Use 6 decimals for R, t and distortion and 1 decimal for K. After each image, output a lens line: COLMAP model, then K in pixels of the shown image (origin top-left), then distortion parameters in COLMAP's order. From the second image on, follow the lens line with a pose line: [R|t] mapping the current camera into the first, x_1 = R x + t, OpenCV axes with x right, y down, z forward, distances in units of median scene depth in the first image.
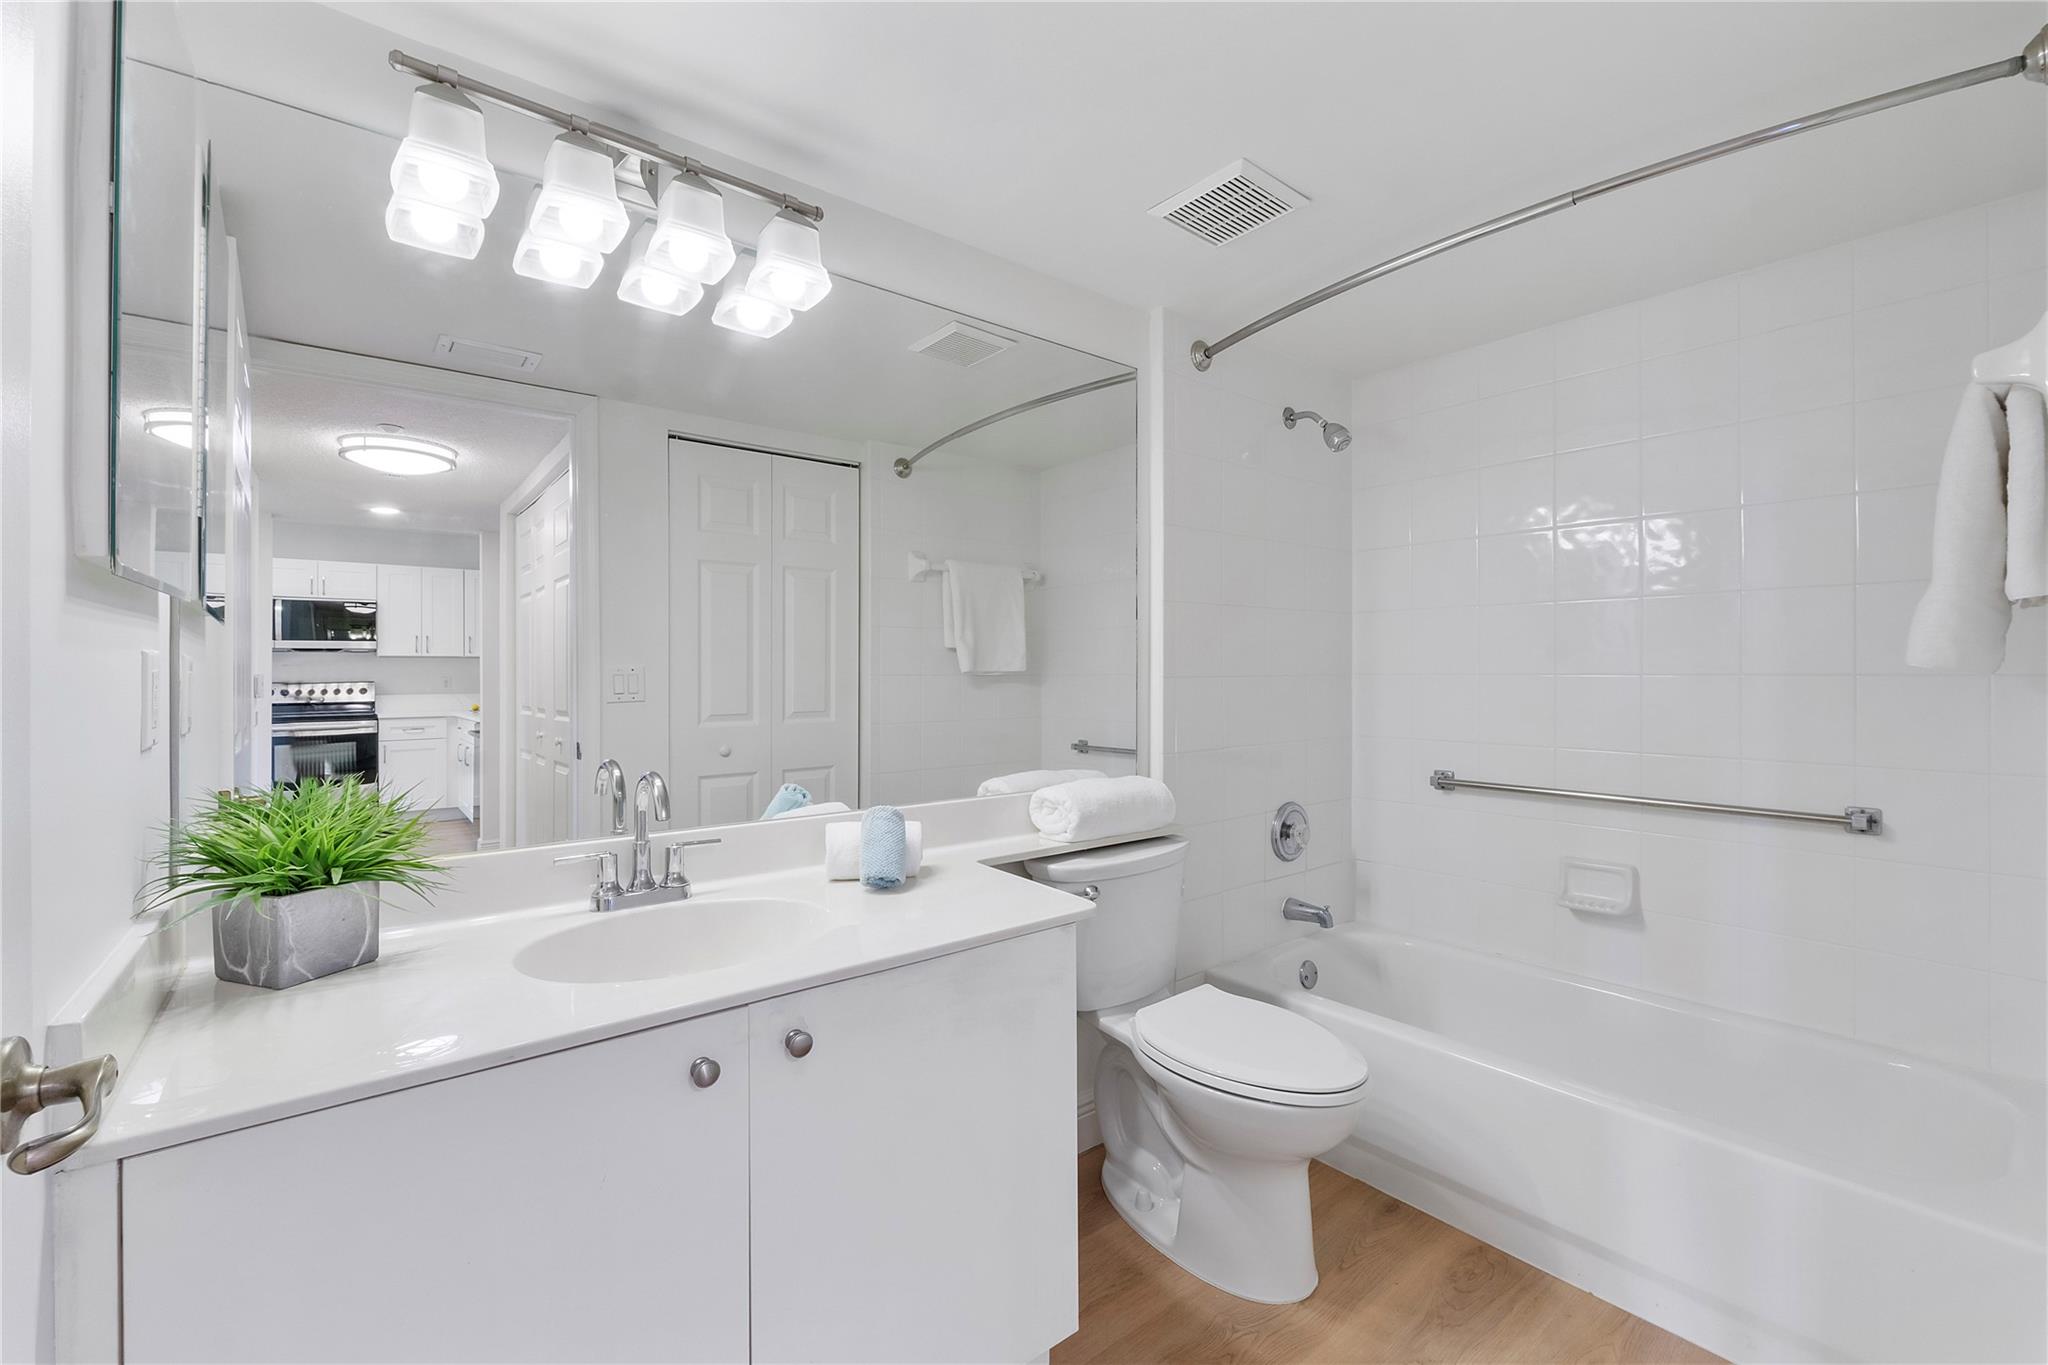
lens RADIAL K [[866.0, 0, 1022.4], [0, 866.0, 676.2], [0, 0, 1]] dist [-0.005831, -0.000223]
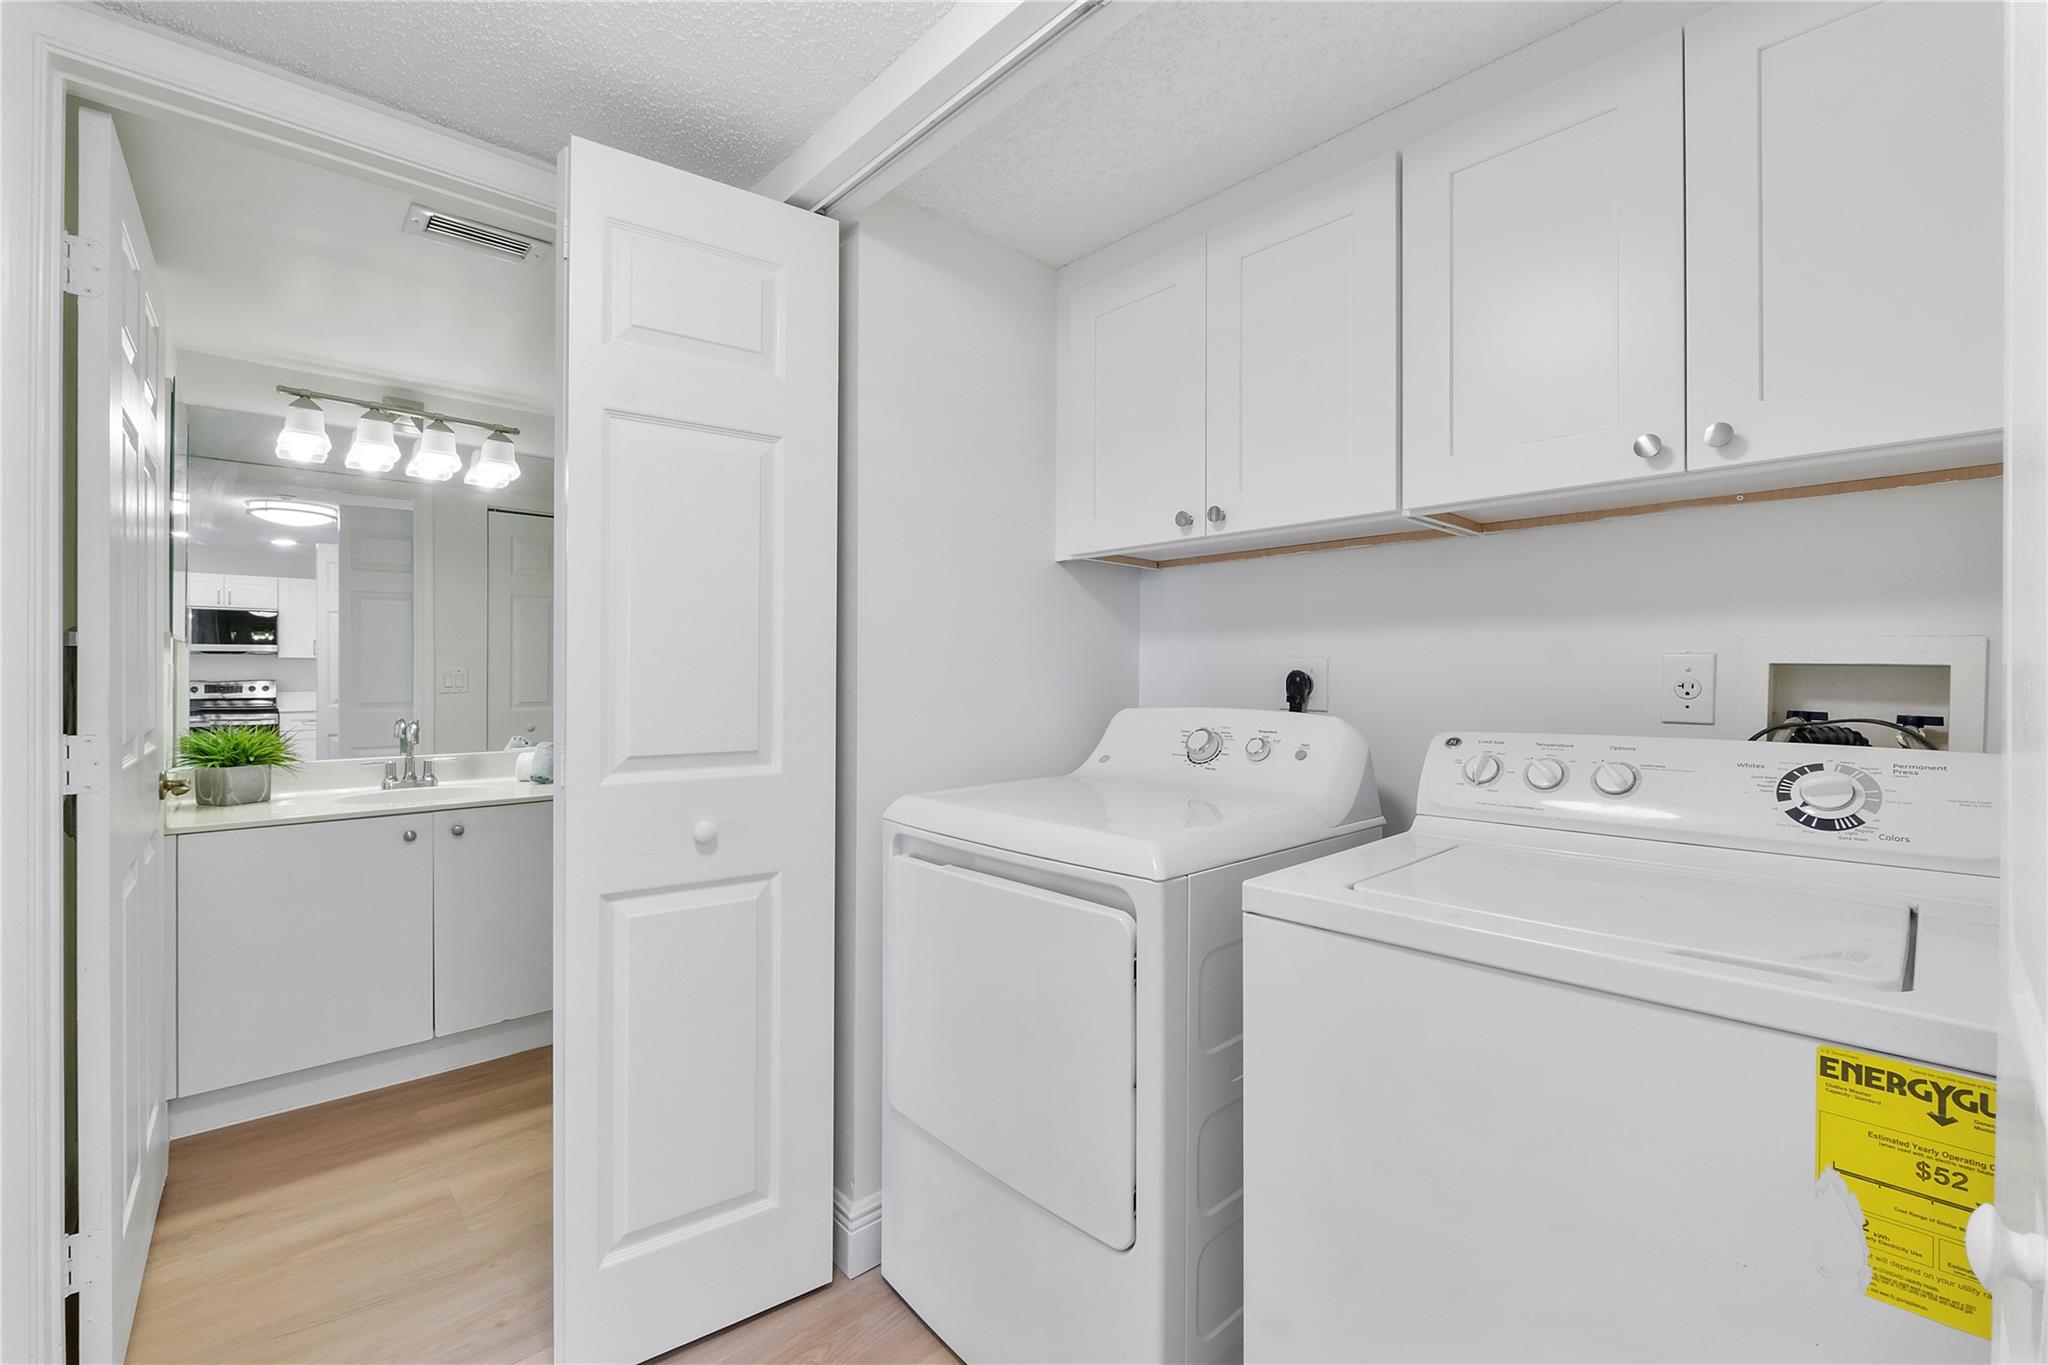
lens RADIAL K [[866.0, 0, 1022.4], [0, 866.0, 676.2], [0, 0, 1]] dist [-0.005831, -0.000223]
pose [[0.997695, 0.001776, 0.067828, 0.730870], [-0.001732, 0.999998, -0.000709, 0.002000], [-0.067829, 0.000590, 0.997697, -0.951779]]
